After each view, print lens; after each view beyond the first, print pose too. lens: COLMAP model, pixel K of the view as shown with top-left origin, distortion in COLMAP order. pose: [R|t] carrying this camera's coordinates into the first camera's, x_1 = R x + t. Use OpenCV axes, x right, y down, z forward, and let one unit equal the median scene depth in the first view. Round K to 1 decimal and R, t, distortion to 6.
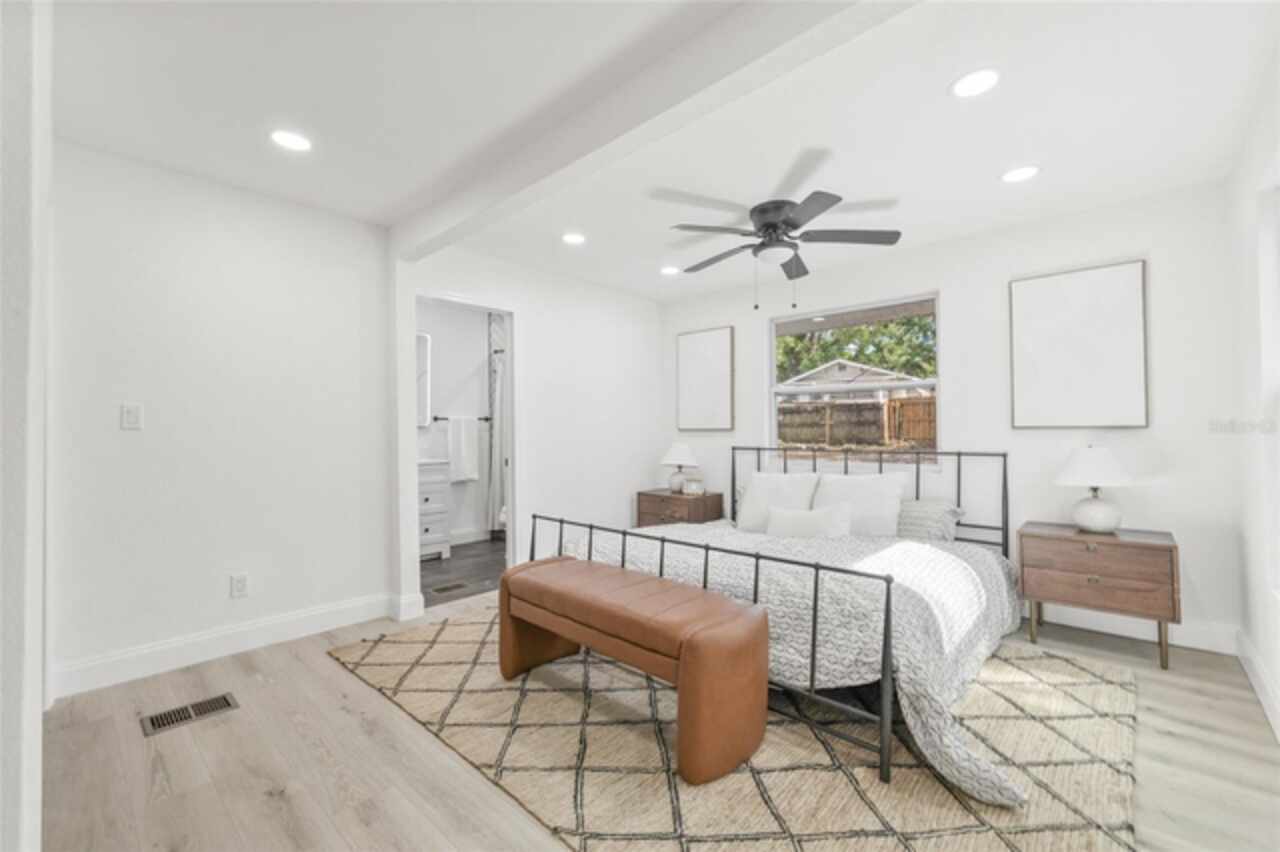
lens RADIAL K [[534.9, 0, 640.0], [0, 534.9, 426.0], [0, 0, 1]] dist [0.000921, 0.000141]
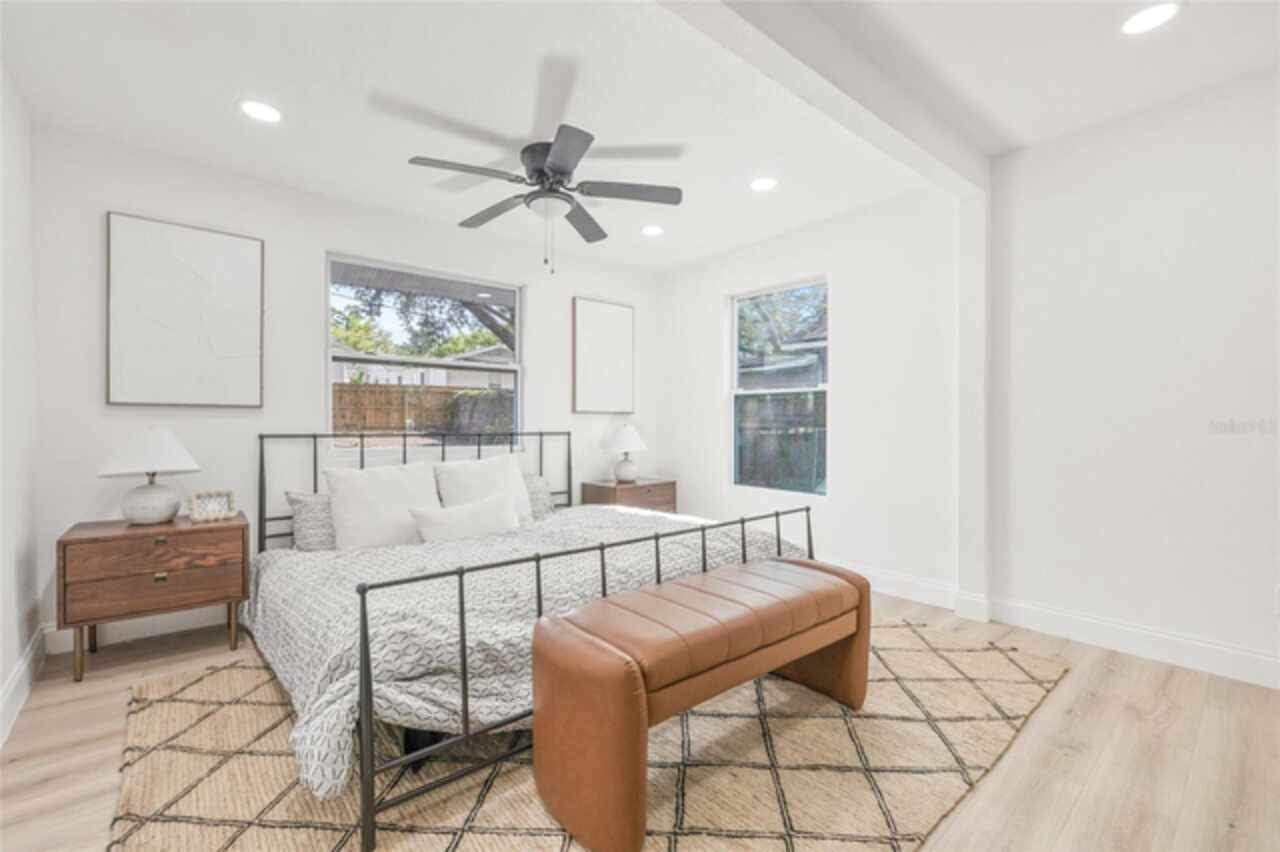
lens RADIAL K [[551.7, 0, 640.1], [0, 551.7, 422.0], [0, 0, 1]] dist [0.020342, 0.000042]
pose [[0.102808, 0.007130, 0.994676, -0.599122], [-0.013323, 0.999894, -0.005790, 0.032583], [-0.994612, -0.012657, 0.102892, 0.704149]]
